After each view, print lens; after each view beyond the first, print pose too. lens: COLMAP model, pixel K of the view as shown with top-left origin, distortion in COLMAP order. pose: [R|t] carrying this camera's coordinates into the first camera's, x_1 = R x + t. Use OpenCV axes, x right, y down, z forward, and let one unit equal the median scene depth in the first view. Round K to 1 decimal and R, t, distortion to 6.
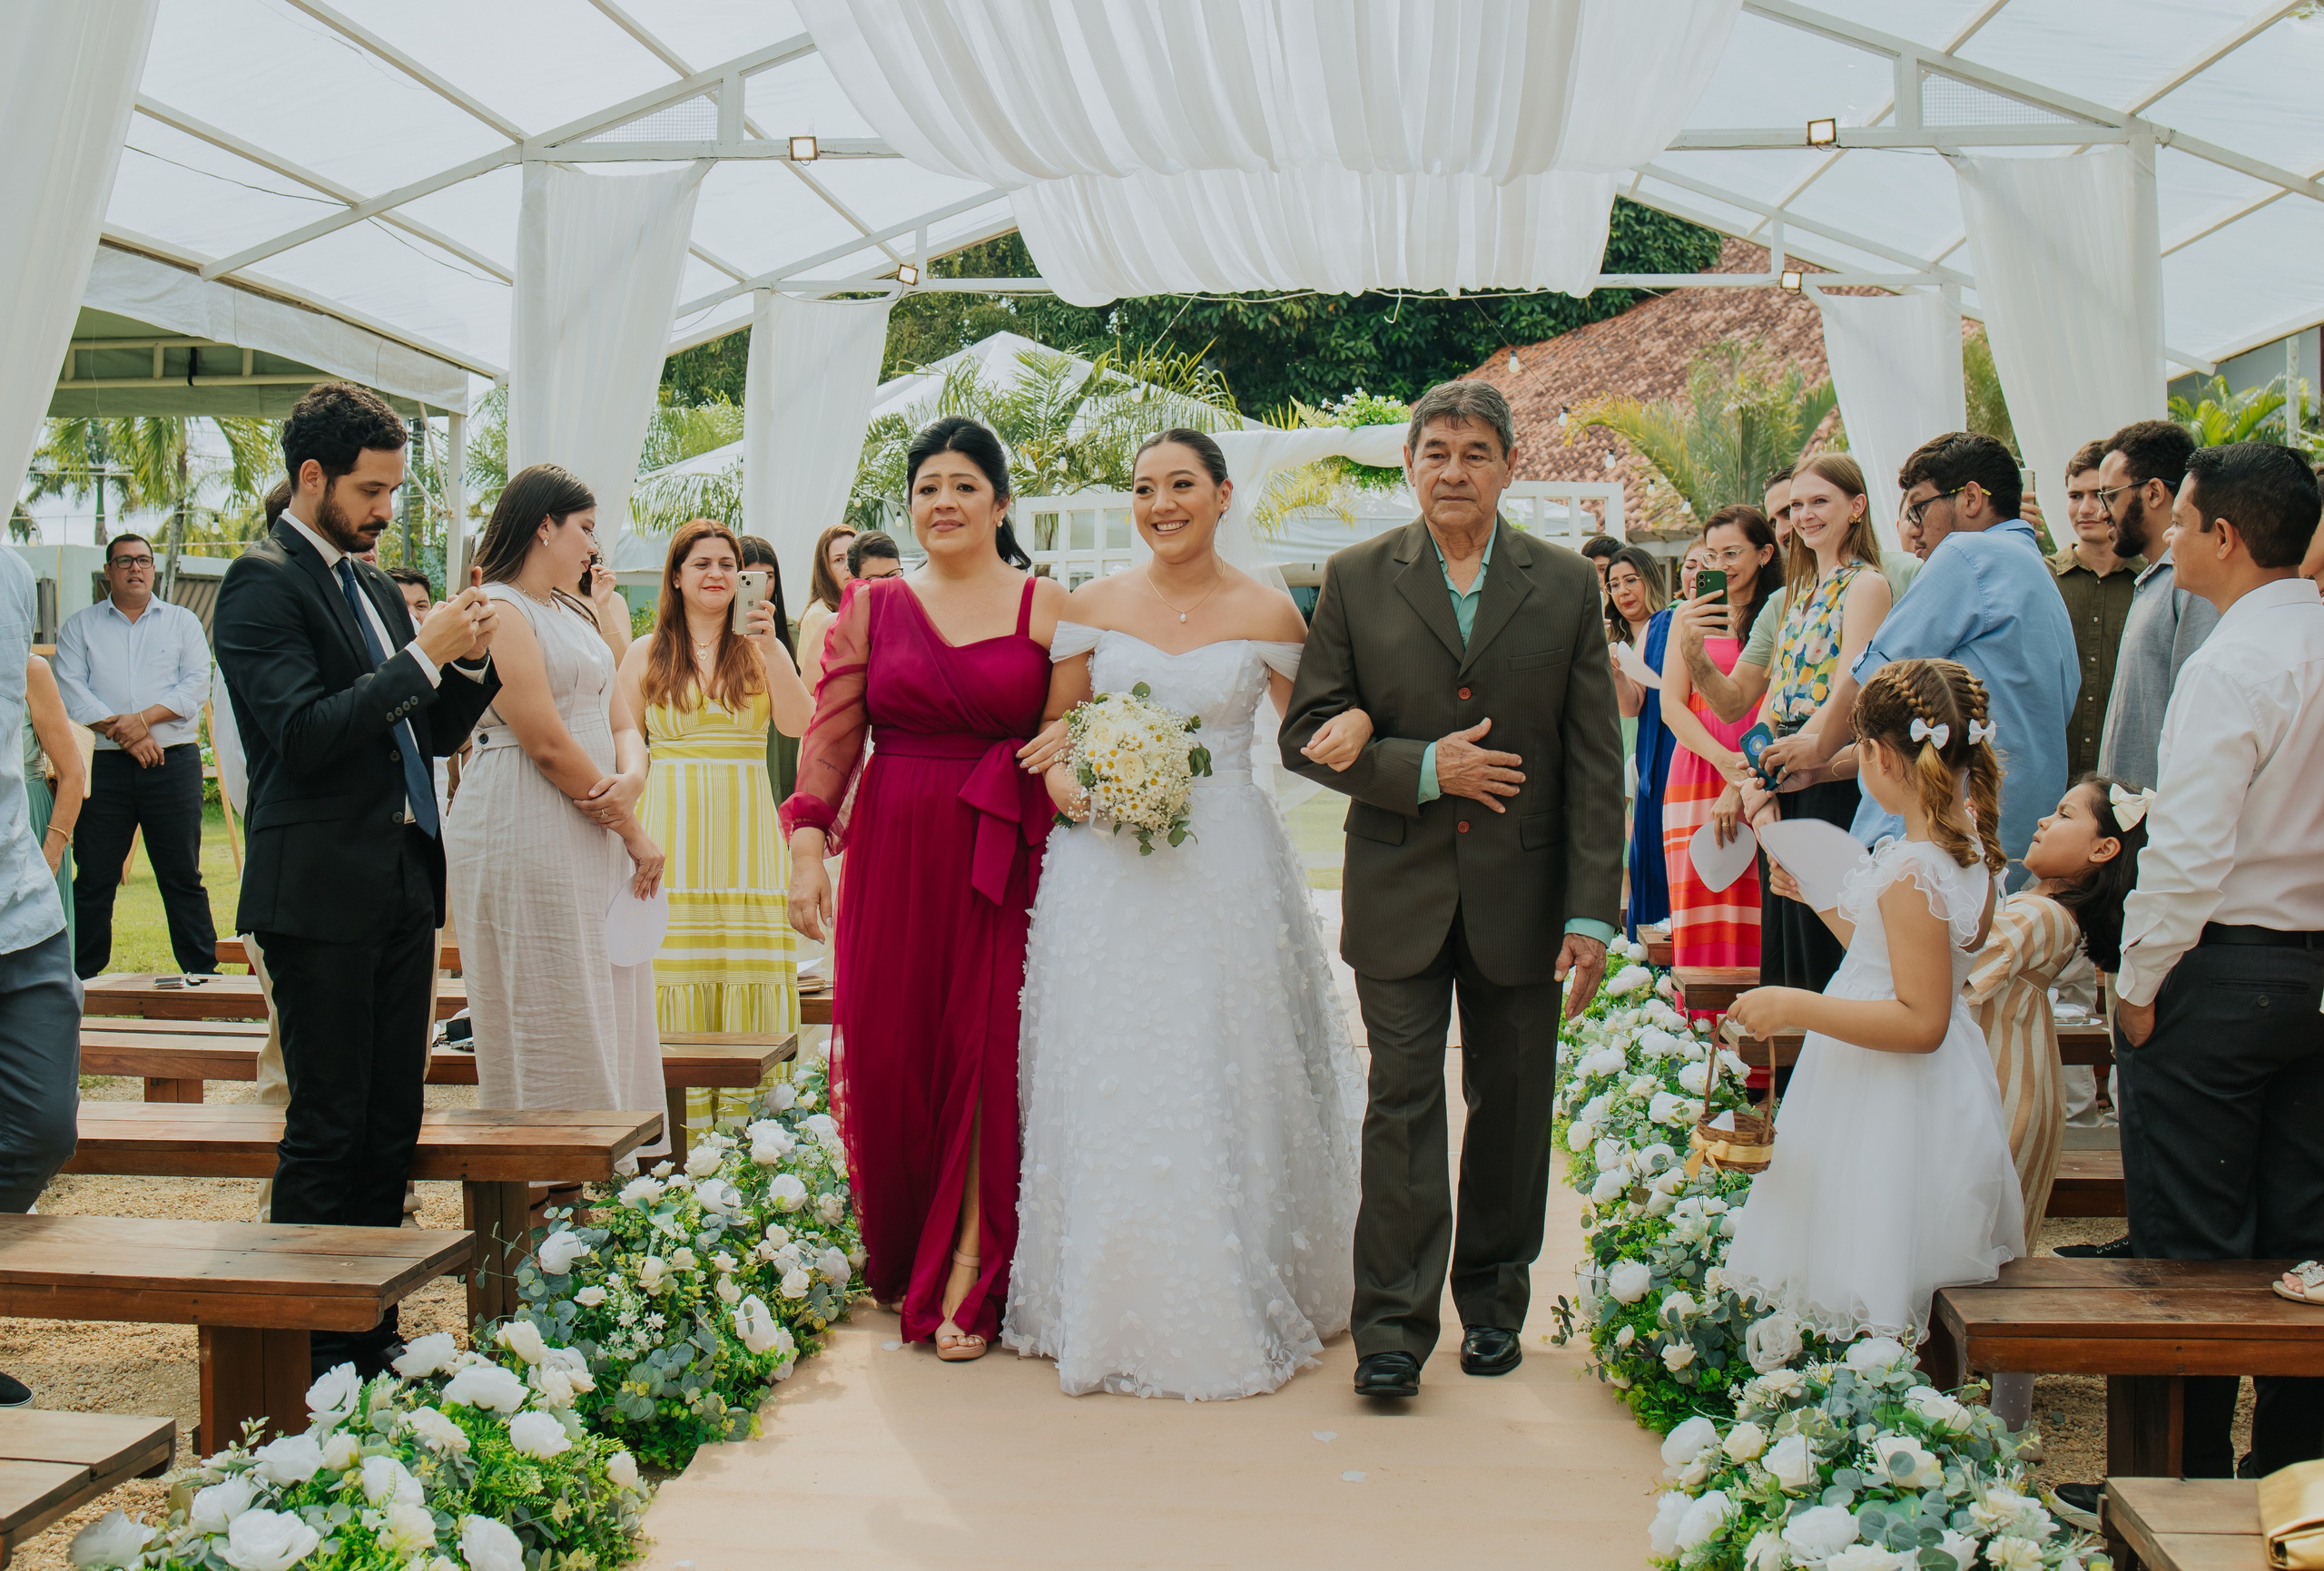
lens RADIAL K [[2678.4, 0, 1039.2], [0, 2678.4, 734.9], [0, 0, 1]] dist [-0.023811, 0.020993]
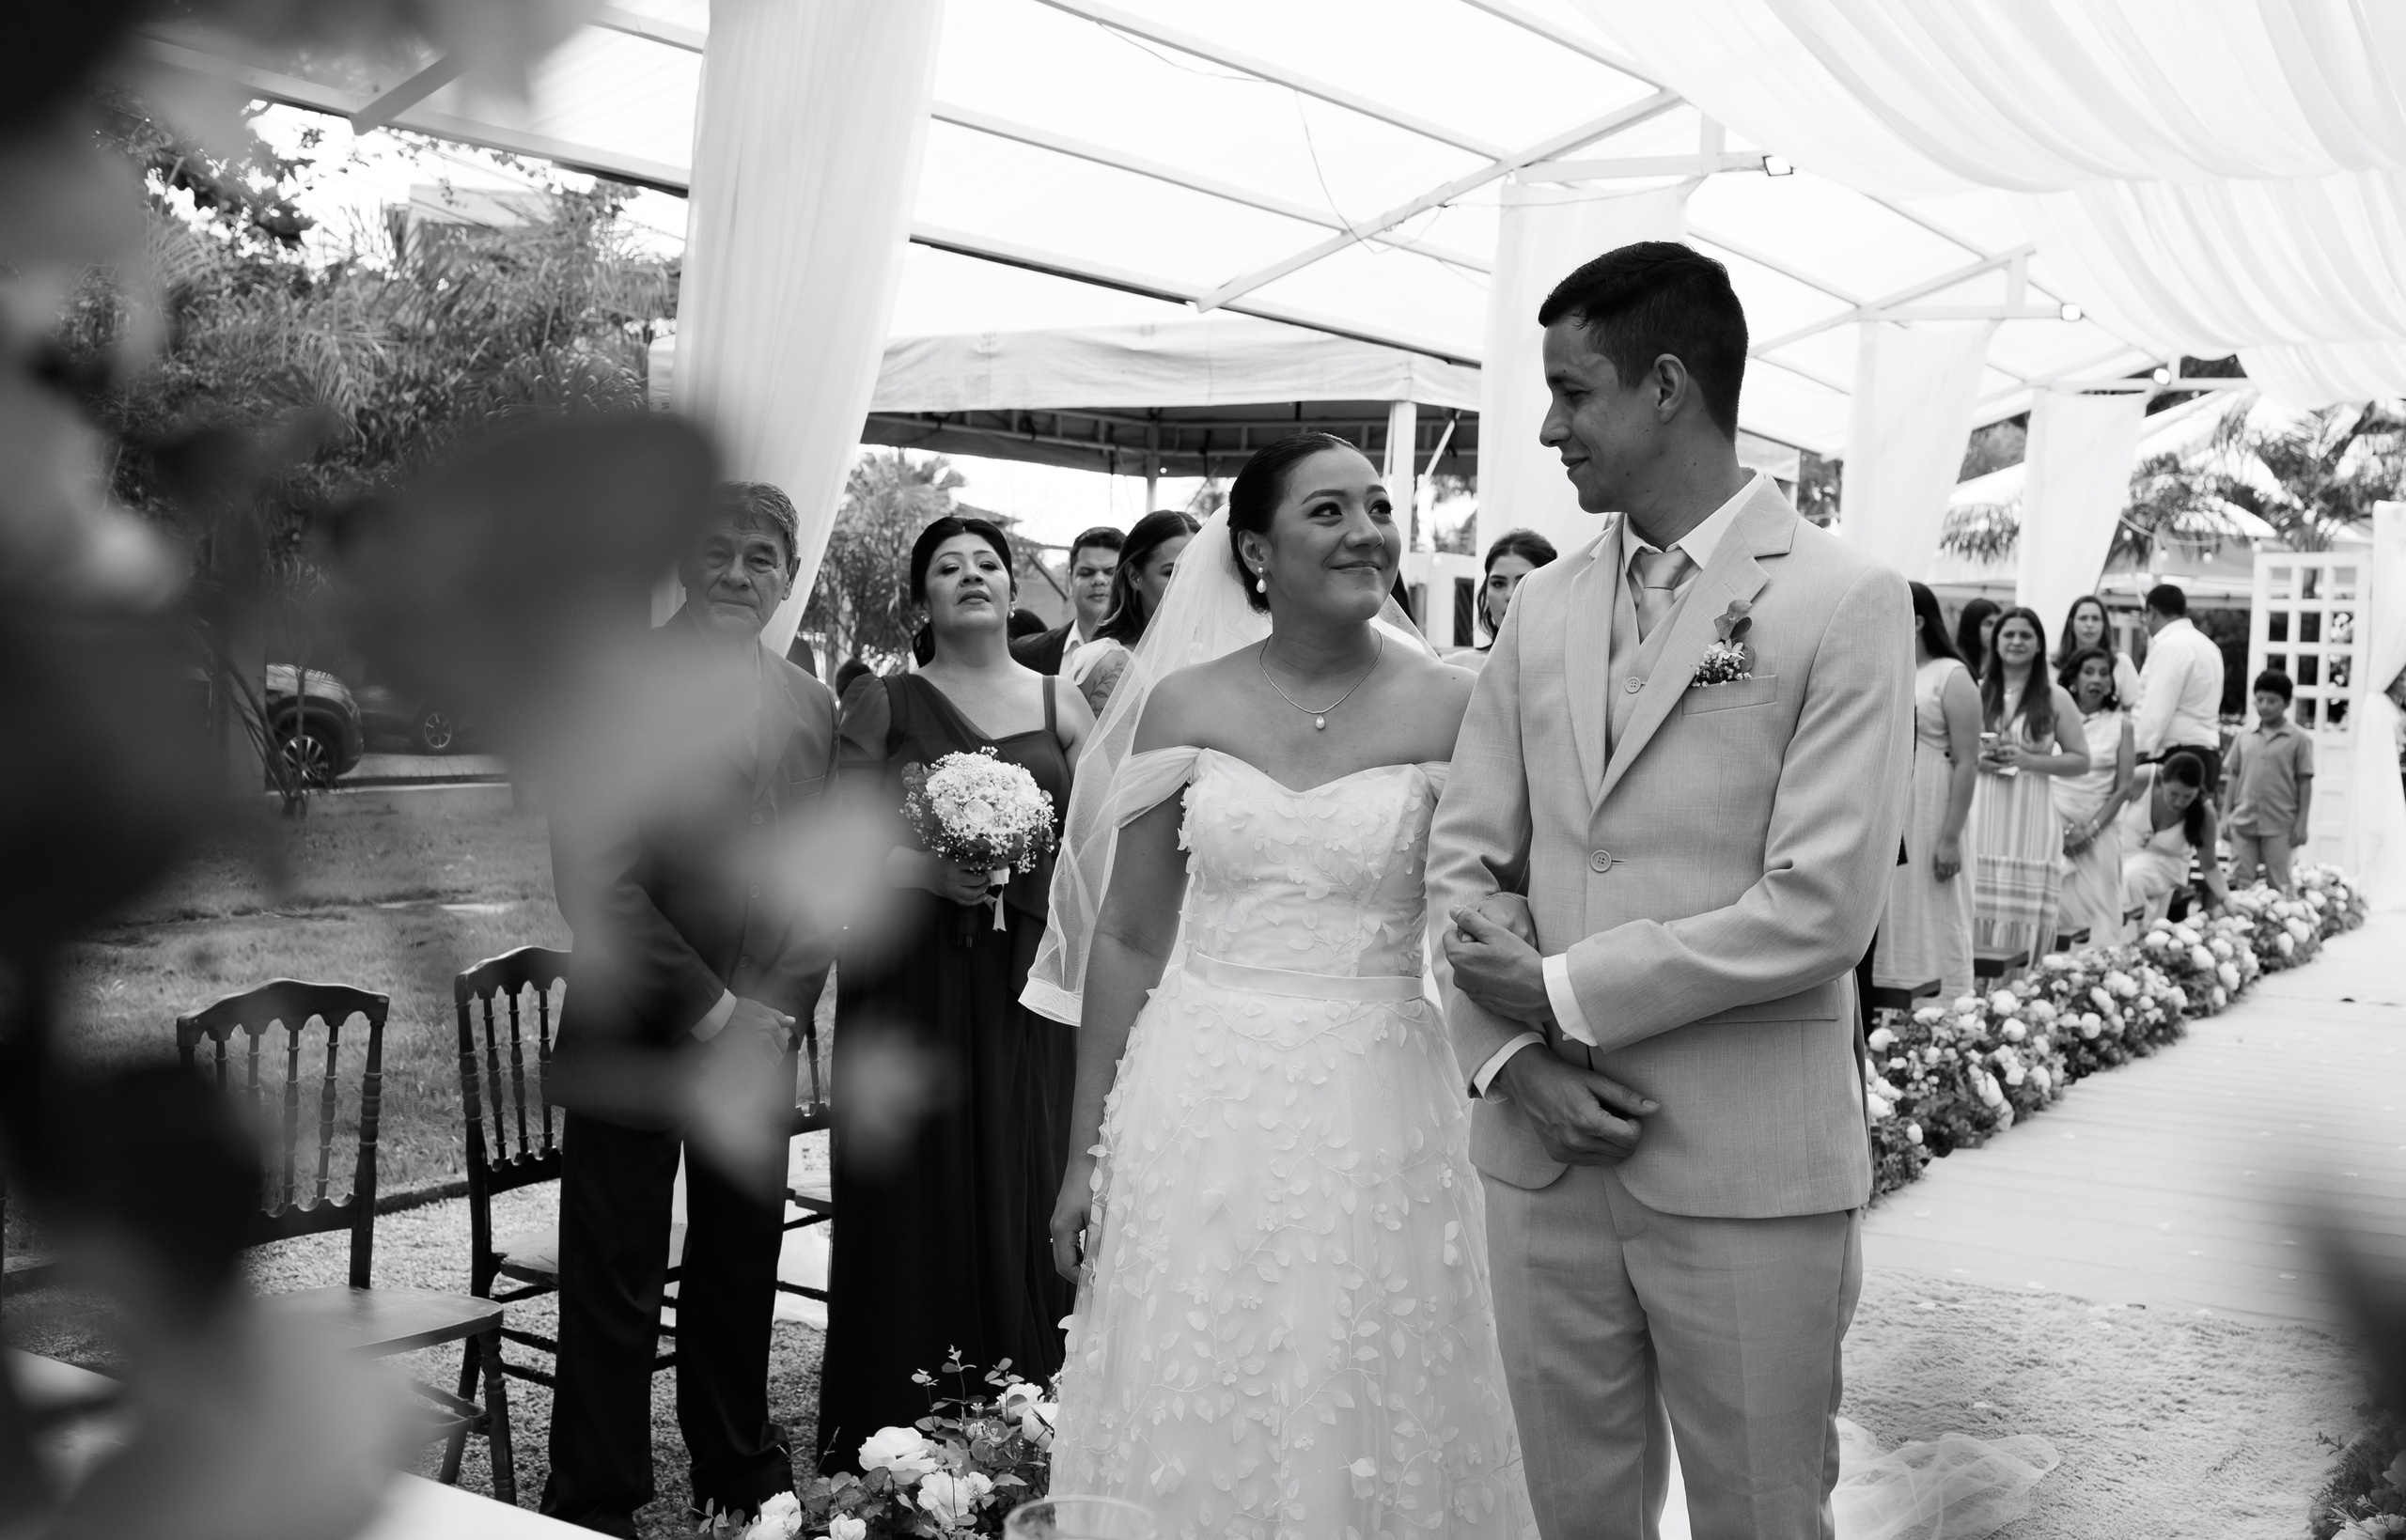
lens RADIAL K [[2716.8, 0, 1203.2], [0, 2716.8, 667.6], [0, 0, 1]] dist [-0.083202, 0.003432]
pose [[0.918279, 0.041103, -0.393795, 0.050243], [-0.048556, 0.998780, -0.008975, -0.008569], [0.392946, 0.027363, 0.919155, -0.402362]]
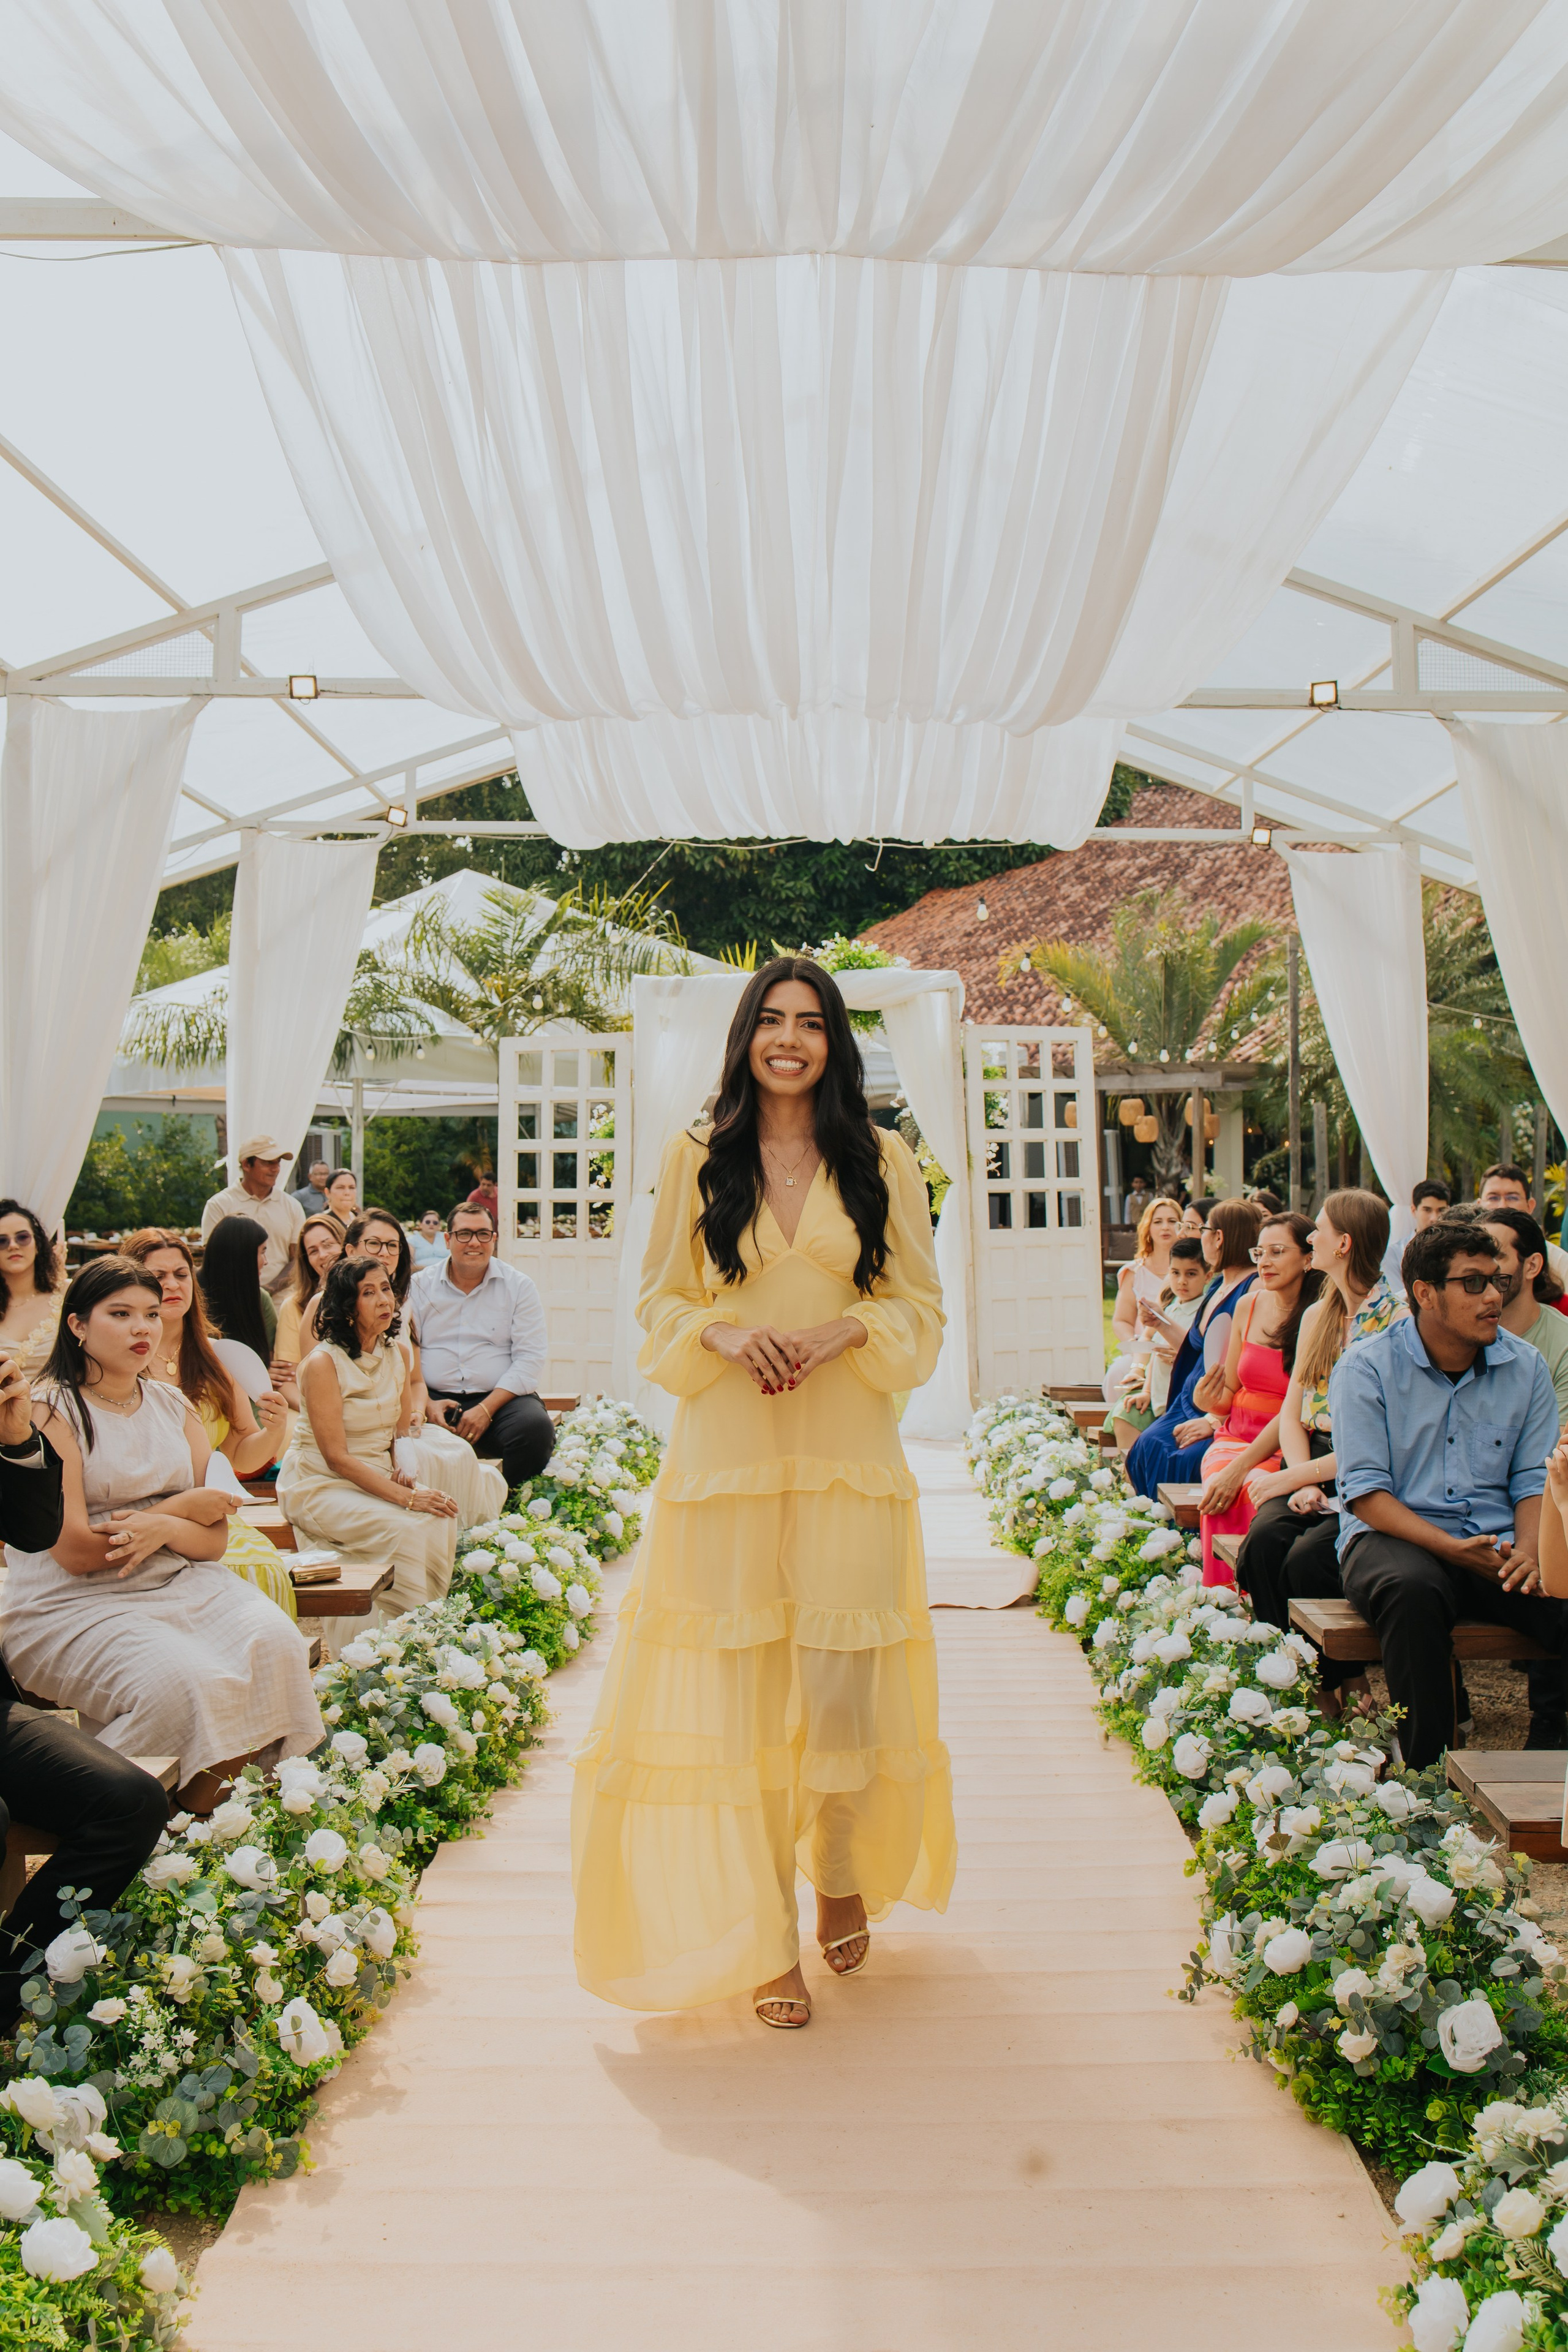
lens RADIAL K [[2493.9, 0, 784.0], [0, 2493.9, 1176.0], [0, 0, 1]] dist [-0.040049, 0.051099]
pose [[0.992816, 0.000226, 0.119649, -0.022266], [0.003012, 0.999634, -0.026885, -0.016065], [-0.119612, 0.027052, 0.992452, 0.083498]]
